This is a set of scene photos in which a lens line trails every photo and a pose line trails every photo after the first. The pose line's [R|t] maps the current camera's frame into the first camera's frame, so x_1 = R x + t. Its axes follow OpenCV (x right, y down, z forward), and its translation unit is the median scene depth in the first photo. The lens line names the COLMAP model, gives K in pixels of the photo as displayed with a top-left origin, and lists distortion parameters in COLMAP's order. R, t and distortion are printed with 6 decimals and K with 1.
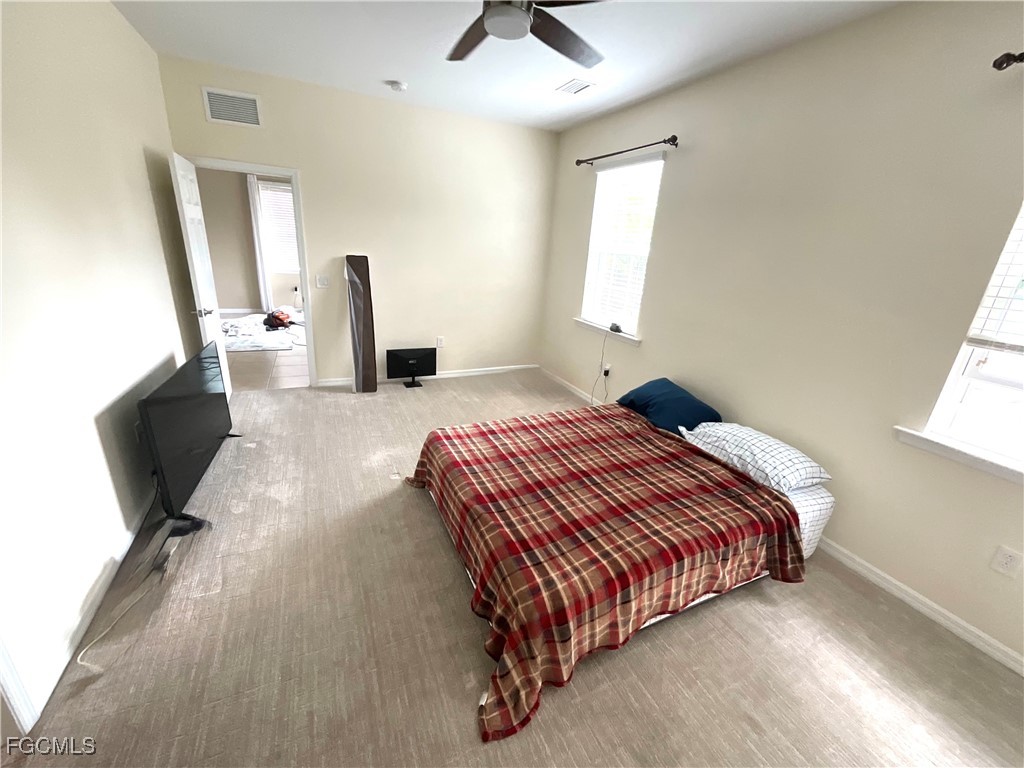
lens RADIAL K [[410.0, 0, 512.7], [0, 410.0, 383.2], [0, 0, 1]] dist [0.000960, -0.000125]
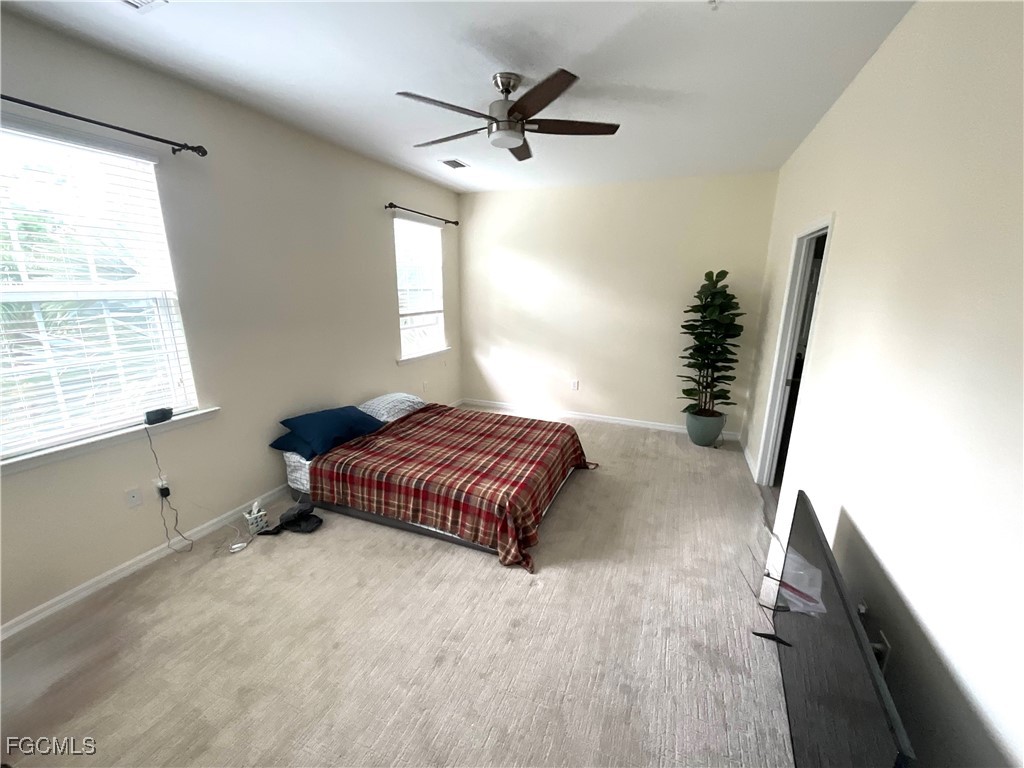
lens RADIAL K [[410.0, 0, 514.4], [0, 410.0, 388.0], [0, 0, 1]] dist [0.000960, -0.000125]
pose [[-0.685953, -0.263058, 0.678431, -0.847381], [0.164848, 0.851942, 0.497011, -0.631413], [-0.708726, 0.452764, -0.541028, 1.529517]]
